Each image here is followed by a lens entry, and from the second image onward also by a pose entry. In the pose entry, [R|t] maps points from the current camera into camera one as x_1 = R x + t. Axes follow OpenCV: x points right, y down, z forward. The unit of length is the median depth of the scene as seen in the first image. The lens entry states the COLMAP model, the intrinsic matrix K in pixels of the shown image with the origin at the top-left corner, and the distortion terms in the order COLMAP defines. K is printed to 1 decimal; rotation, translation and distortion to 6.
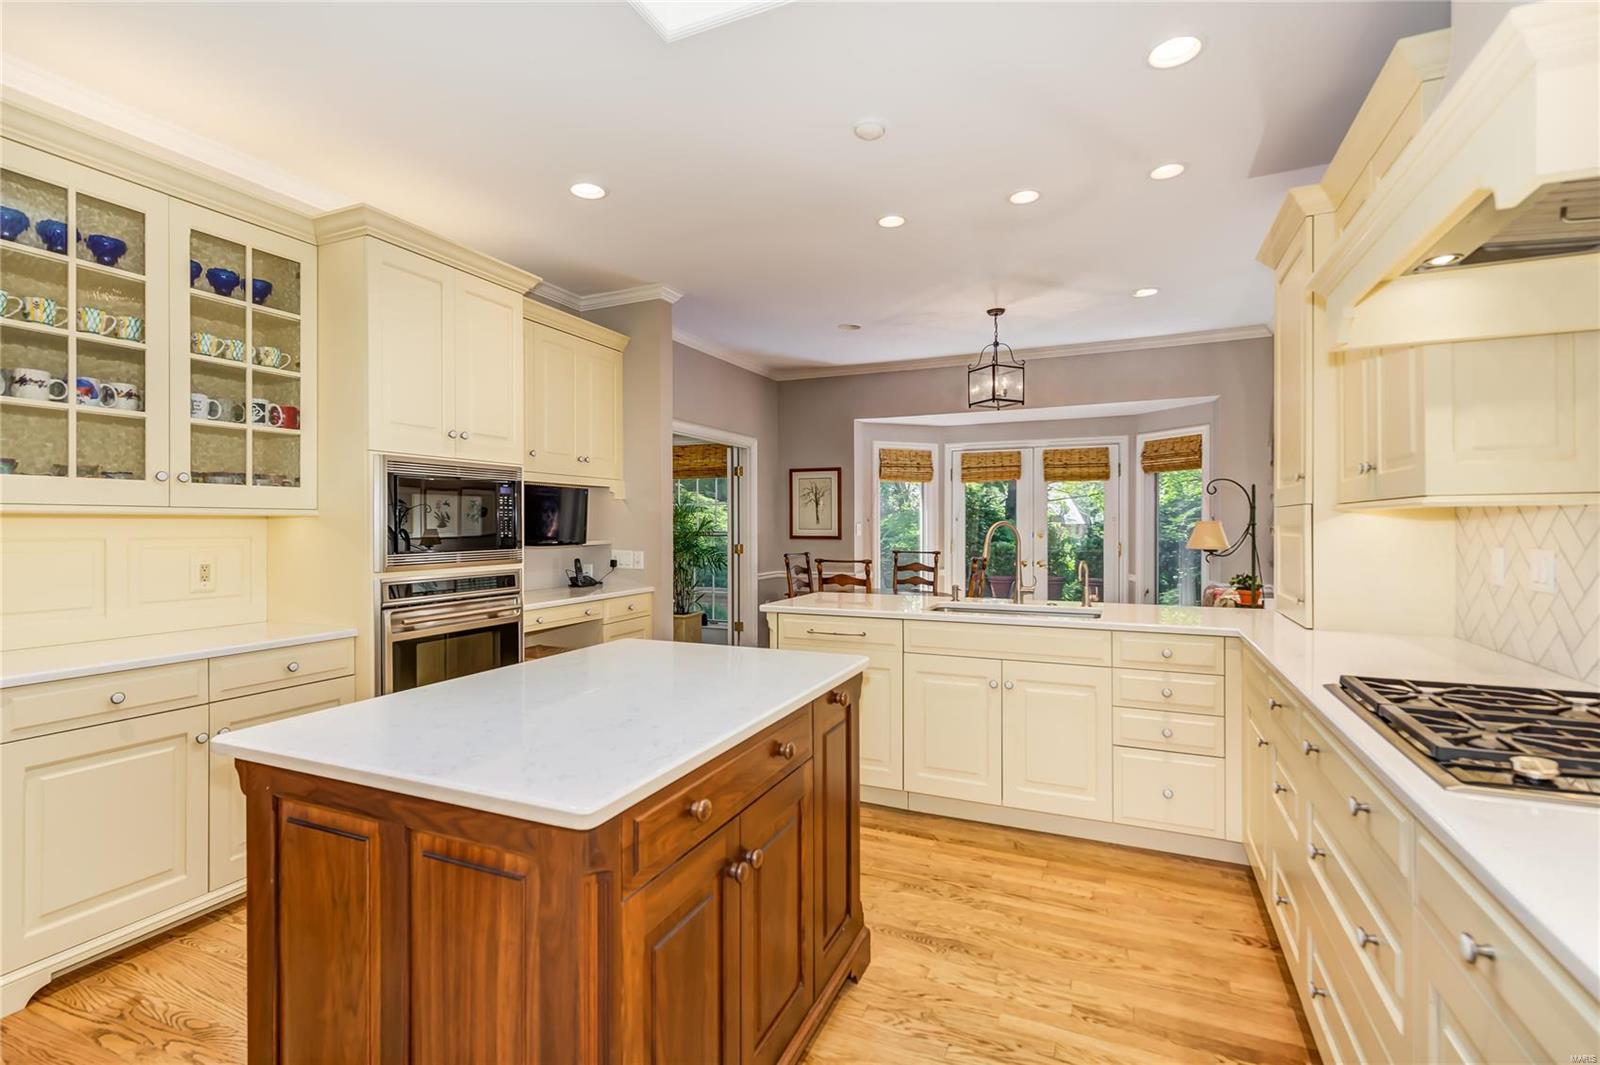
lens RADIAL K [[717.2, 0, 763.8], [0, 717.2, 523.4], [0, 0, 1]] dist [0.011959, -0.000789]
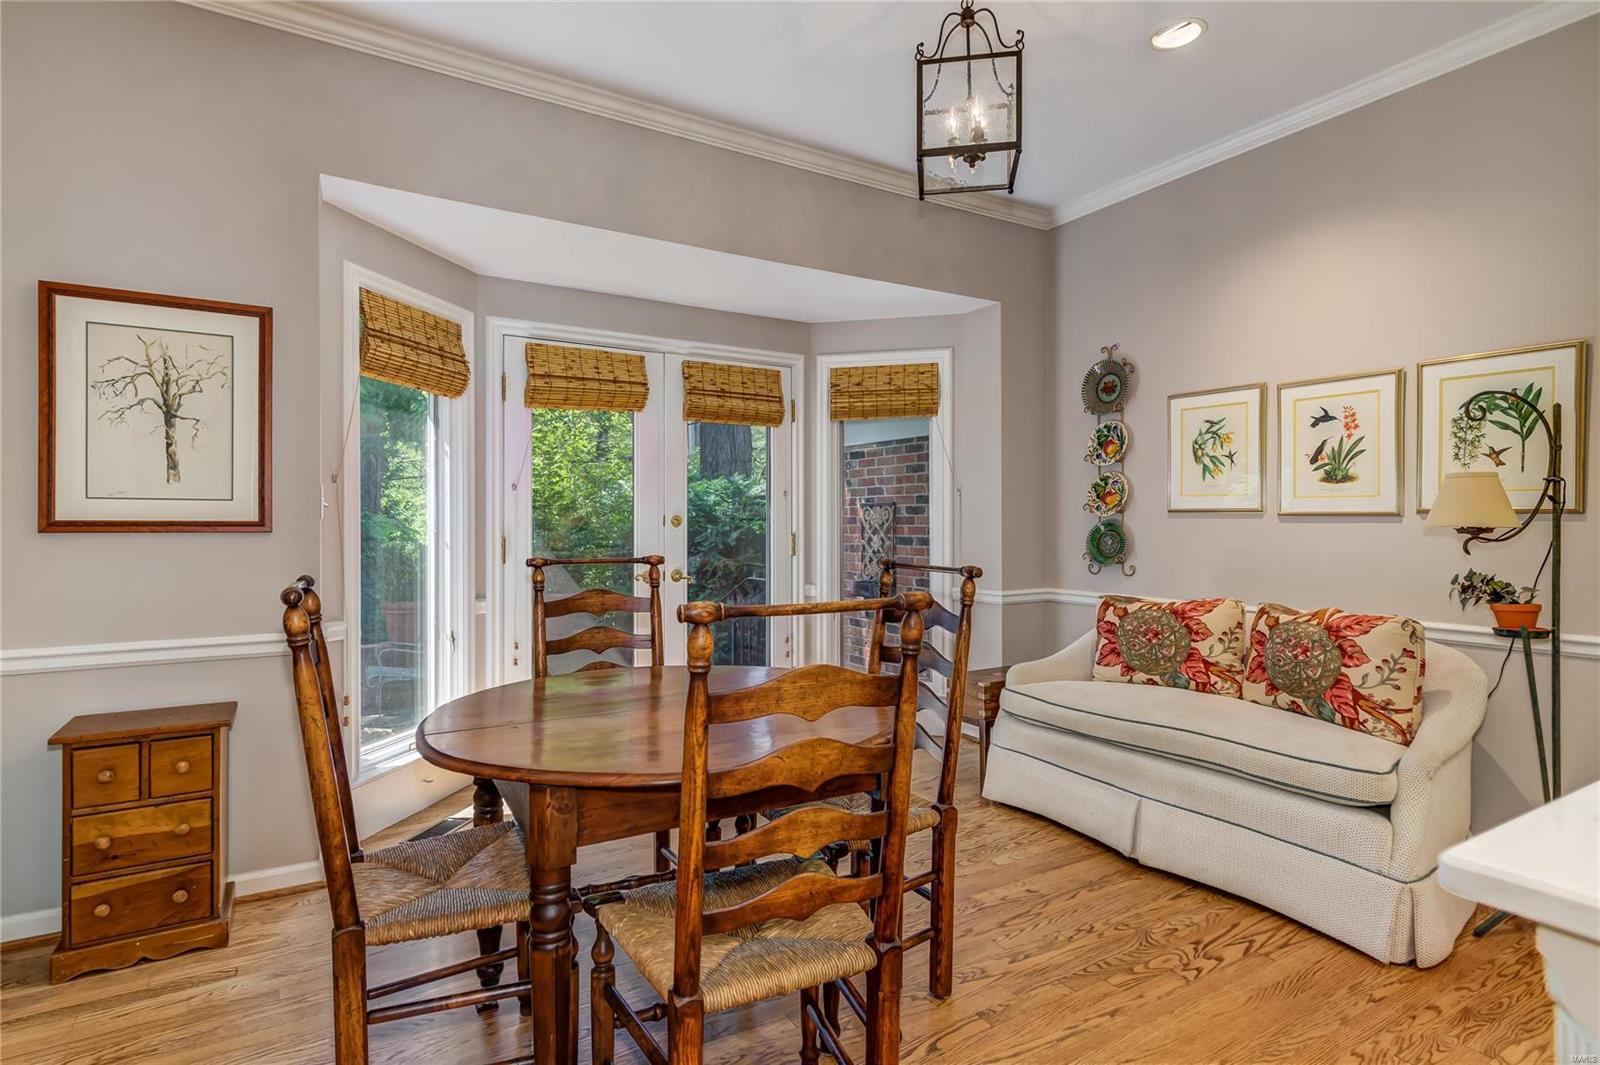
lens RADIAL K [[812.1, 0, 775.1], [0, 812.1, 523.3], [0, 0, 1]] dist [0.009689, 0.001006]
pose [[0.549116, 0.000506, 0.835746, -0.123507], [-0.001437, 0.999999, 0.000339, 0.029921], [-0.835745, -0.001387, 0.549116, 1.003370]]
